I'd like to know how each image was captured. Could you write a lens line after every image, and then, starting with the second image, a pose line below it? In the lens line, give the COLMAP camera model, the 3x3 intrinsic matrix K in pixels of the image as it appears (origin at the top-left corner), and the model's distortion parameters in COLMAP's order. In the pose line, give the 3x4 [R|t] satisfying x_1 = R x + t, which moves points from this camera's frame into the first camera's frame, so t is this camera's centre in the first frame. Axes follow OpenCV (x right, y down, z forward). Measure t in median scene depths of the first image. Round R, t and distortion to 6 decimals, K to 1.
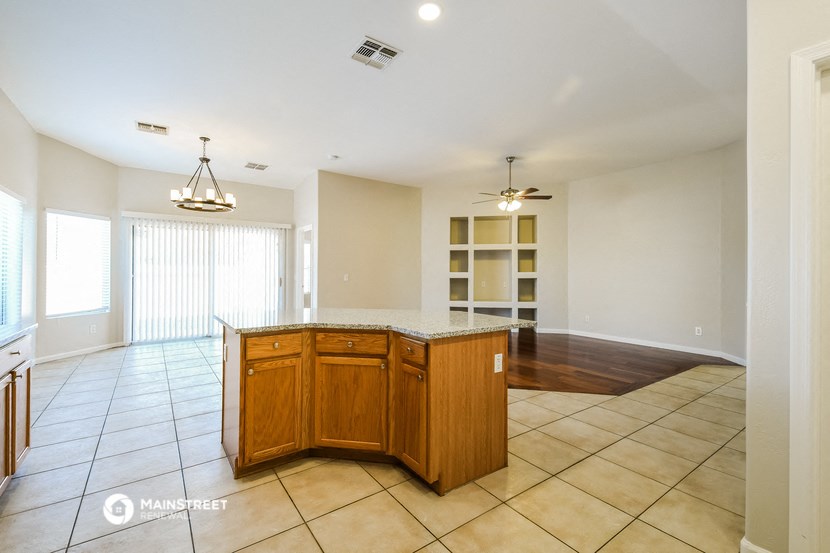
lens RADIAL K [[361.3, 0, 401.6], [0, 361.3, 269.2], [0, 0, 1]] dist [0.001871, 0.000002]
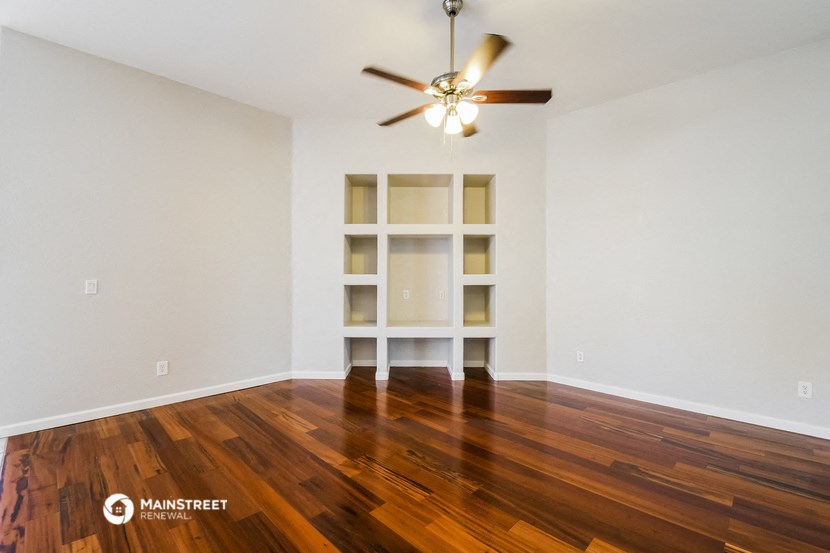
lens RADIAL K [[361.3, 0, 414.1], [0, 361.3, 275.5], [0, 0, 1]] dist [0.001871, 0.000002]
pose [[0.979927, -0.000980, 0.199355, 0.130749], [-0.001609, 0.999917, 0.012822, 0.003489], [-0.199351, -0.012885, 0.979843, 0.449898]]
